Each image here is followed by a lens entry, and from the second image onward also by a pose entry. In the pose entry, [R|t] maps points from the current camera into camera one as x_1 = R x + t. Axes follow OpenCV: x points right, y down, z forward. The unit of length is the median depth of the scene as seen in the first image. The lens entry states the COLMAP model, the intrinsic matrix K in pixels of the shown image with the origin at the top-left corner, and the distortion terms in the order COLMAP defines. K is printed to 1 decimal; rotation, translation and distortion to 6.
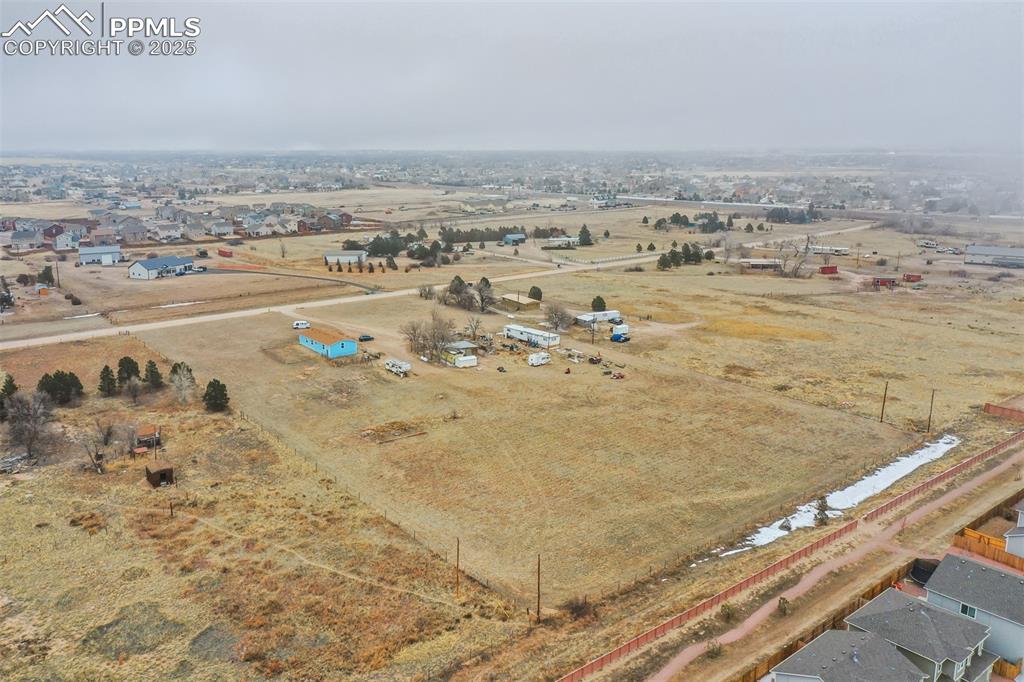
lens RADIAL K [[788.7, 0, 458.5], [0, 788.7, 338.6], [0, 0, 1]] dist [-0.005879, -0.001547]
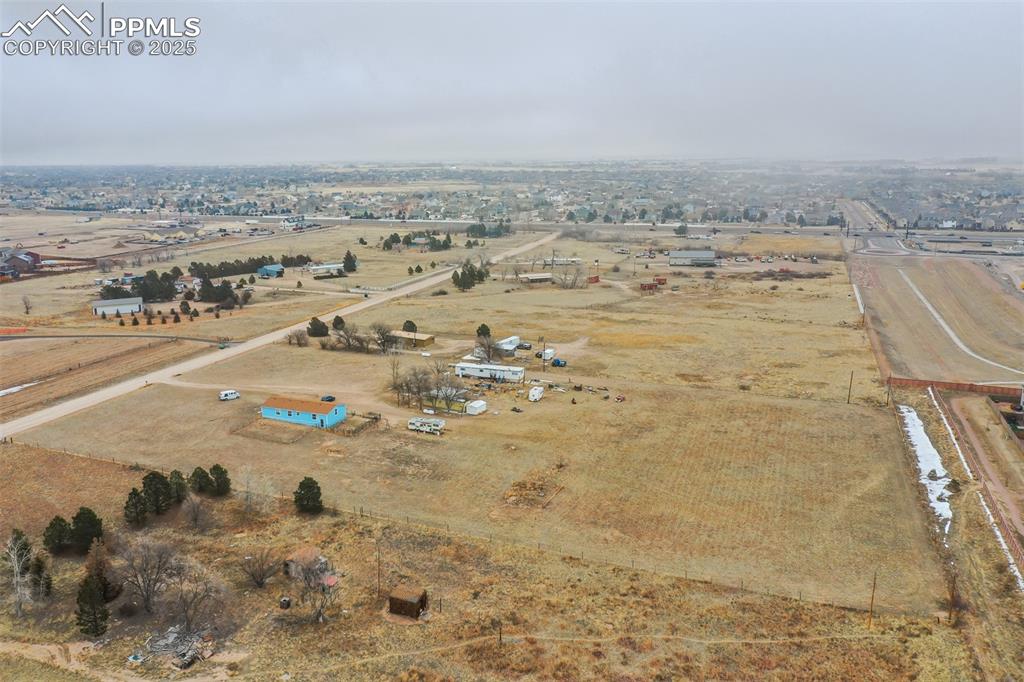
lens RADIAL K [[788.7, 0, 458.5], [0, 788.7, 338.6], [0, 0, 1]] dist [-0.005879, -0.001547]
pose [[0.860304, -0.114018, 0.496867, -0.606144], [0.122144, 0.992380, 0.016237, -0.092591], [-0.494932, 0.046721, 0.867675, 0.206456]]
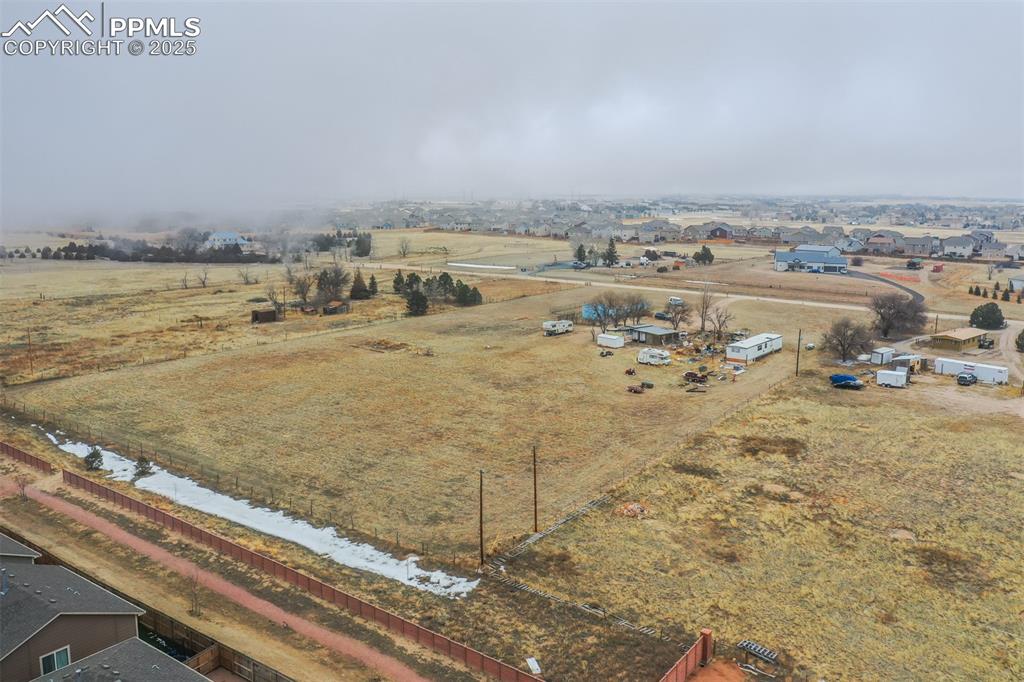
lens RADIAL K [[794.6, 0, 524.3], [0, 794.6, 340.0], [0, 0, 1]] dist [-0.005308, -0.002505]
pose [[0.322956, 0.192384, -0.926654, 0.935088], [-0.246350, 0.962458, 0.113960, -0.054493], [0.913790, 0.191477, 0.358225, 0.790640]]
